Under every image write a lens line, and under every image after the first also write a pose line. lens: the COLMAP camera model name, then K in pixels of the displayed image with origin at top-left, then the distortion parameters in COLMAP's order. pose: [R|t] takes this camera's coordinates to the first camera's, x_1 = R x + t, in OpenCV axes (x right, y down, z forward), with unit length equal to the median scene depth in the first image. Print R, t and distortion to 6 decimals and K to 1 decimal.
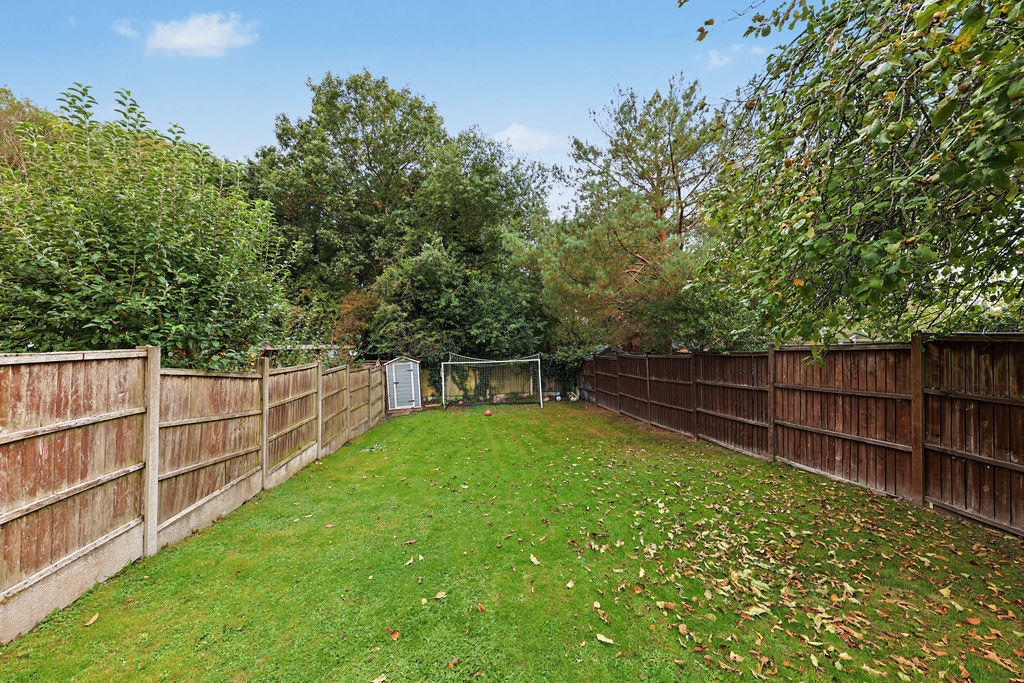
lens RADIAL K [[369.8, 0, 514.2], [0, 369.8, 343.9], [0, 0, 1]] dist [0.008918, -0.000745]
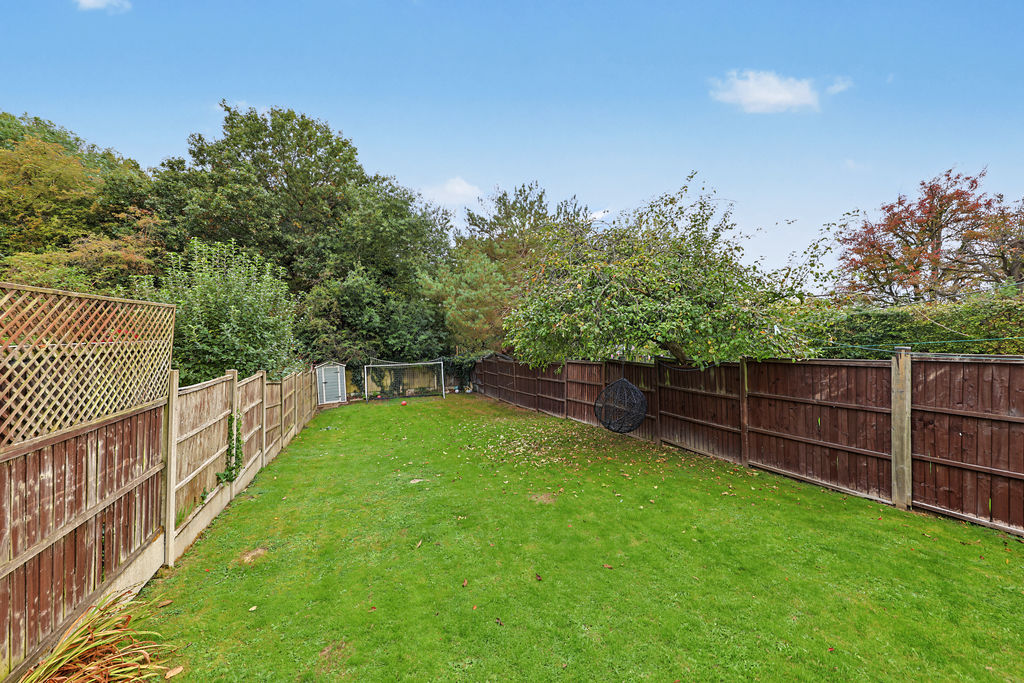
lens RADIAL K [[369.8, 0, 517.0], [0, 369.8, 340.7], [0, 0, 1]] dist [0.008918, -0.000745]
pose [[0.962008, 0.006209, 0.272950, -0.037657], [-0.008512, 0.999937, 0.007254, -0.047248], [-0.272888, -0.009302, 0.962001, -0.354007]]
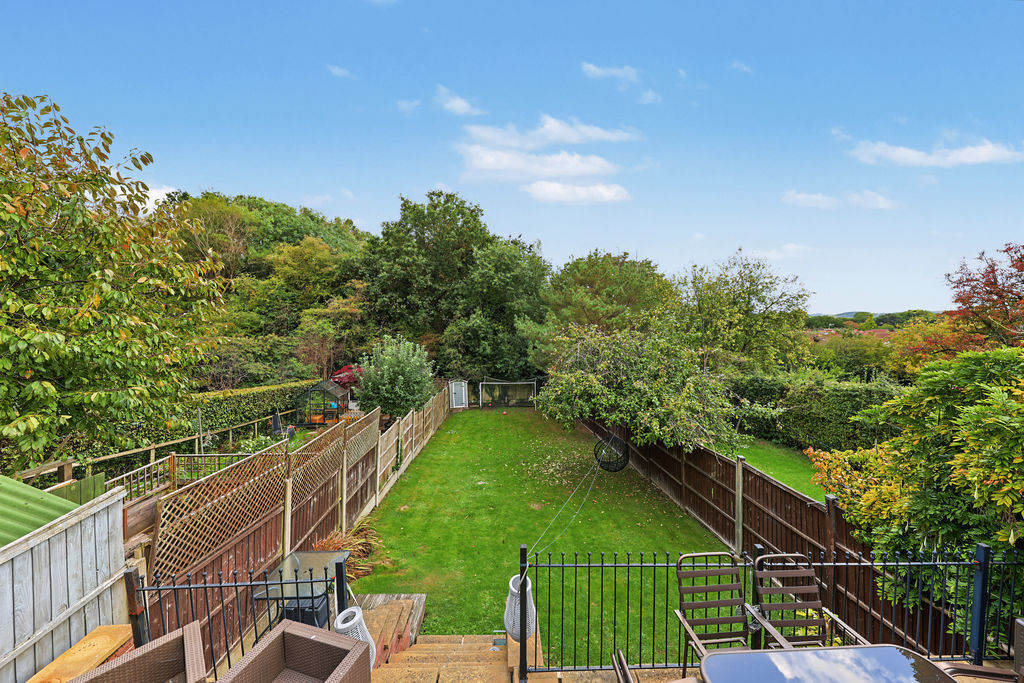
lens RADIAL K [[358.8, 0, 517.7], [0, 358.8, 331.6], [0, 0, 1]] dist [0.008471, 0.000082]
pose [[0.997074, 0.027386, -0.071374, 0.096988], [-0.025821, 0.999408, 0.022758, -0.228533], [0.071955, -0.020848, 0.997190, -0.672616]]
